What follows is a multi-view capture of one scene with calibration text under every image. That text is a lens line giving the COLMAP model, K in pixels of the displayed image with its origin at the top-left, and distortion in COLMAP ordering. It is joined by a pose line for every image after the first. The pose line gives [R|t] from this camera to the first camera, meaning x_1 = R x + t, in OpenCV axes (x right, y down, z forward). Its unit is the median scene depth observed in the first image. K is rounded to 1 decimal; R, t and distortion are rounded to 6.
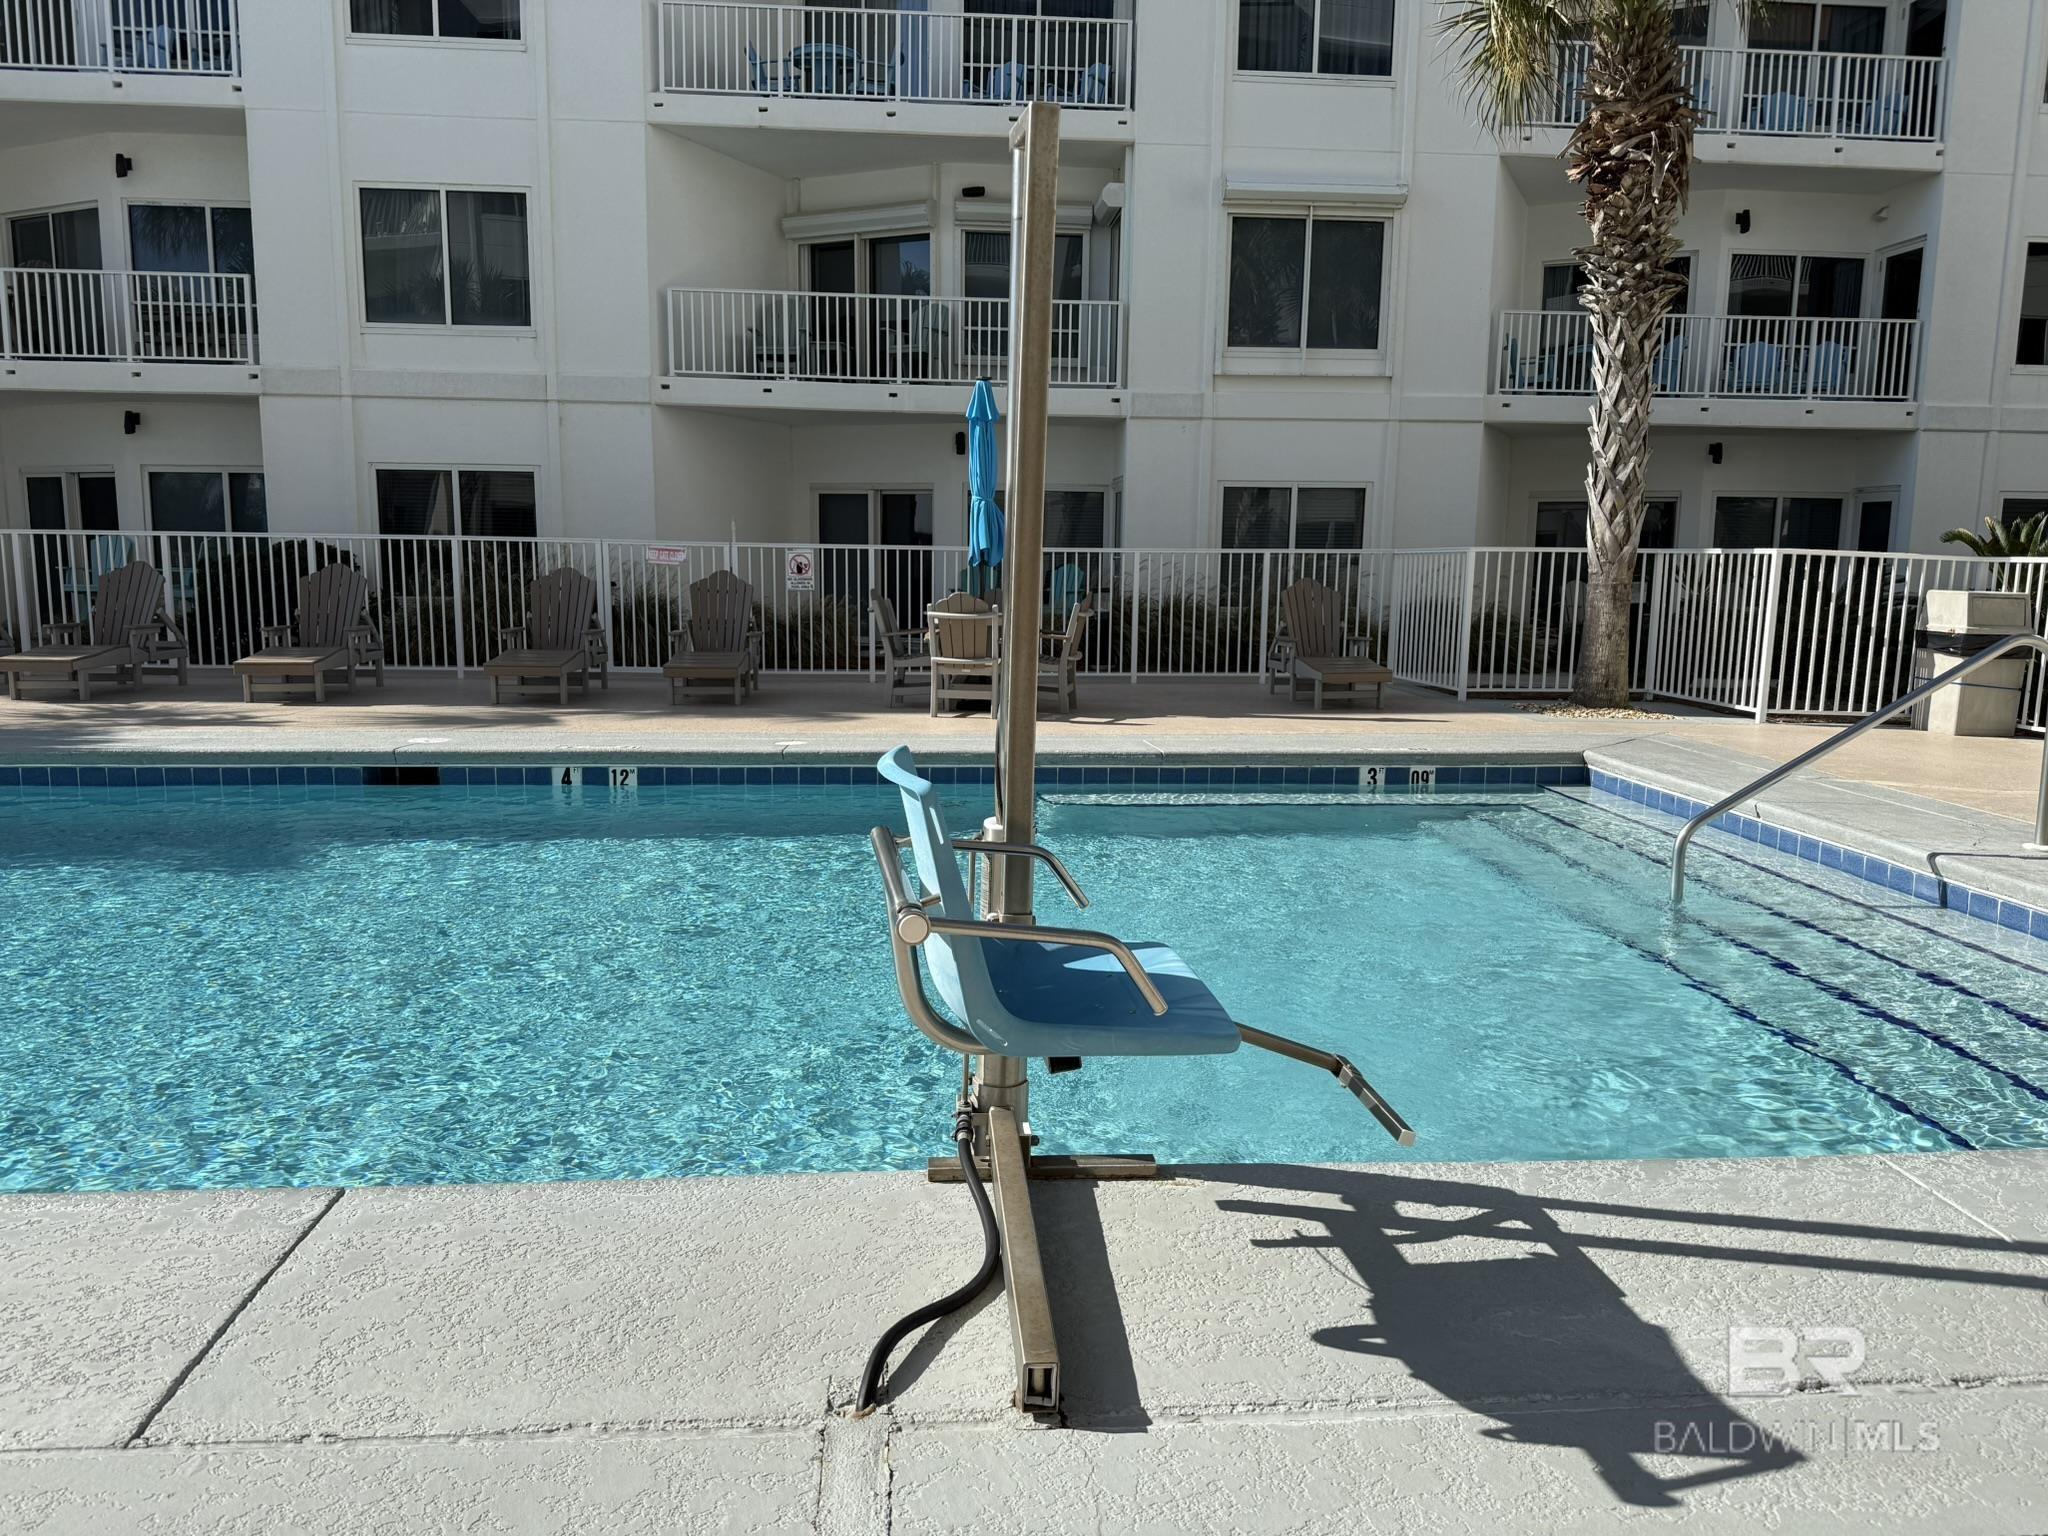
lens RADIAL K [[1436.1, 0, 1026.7], [0, 1436.1, 775.1], [0, 0, 1]] dist [0.044173, -0.066573]
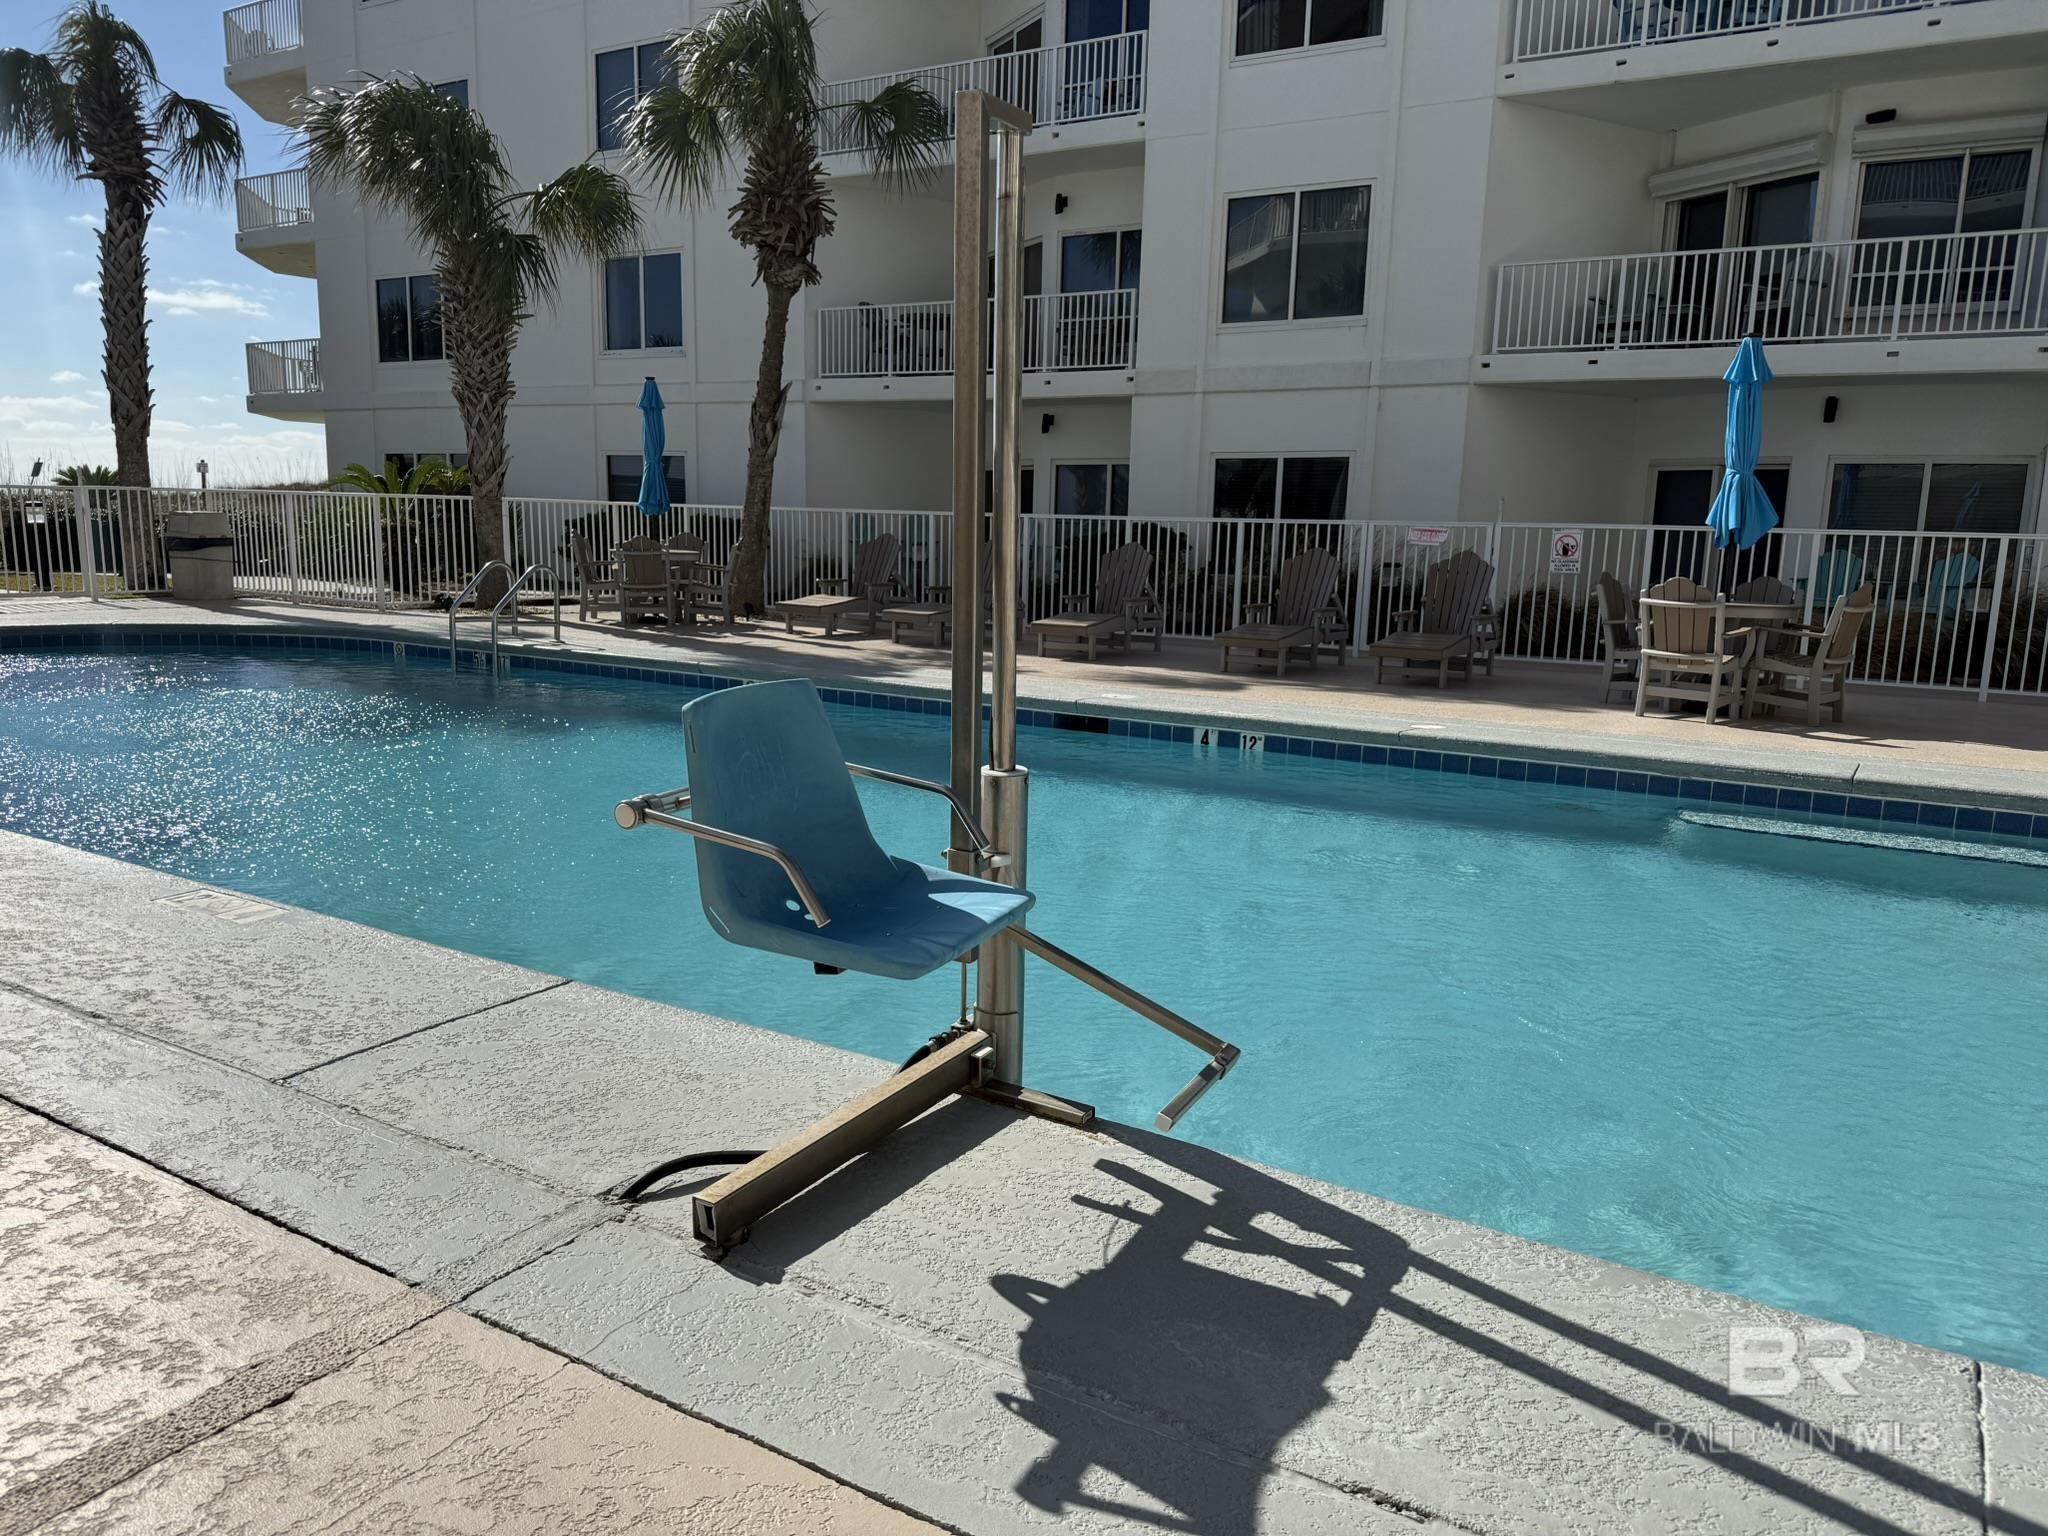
lens RADIAL K [[1436.1, 0, 1029.8], [0, 1436.1, 784.4], [0, 0, 1]] dist [0.044173, -0.066573]
pose [[0.806338, 0.112428, -0.580671, 0.127573], [-0.102276, 0.993482, 0.050331, -0.003024], [0.582544, 0.018805, 0.812581, 0.026654]]
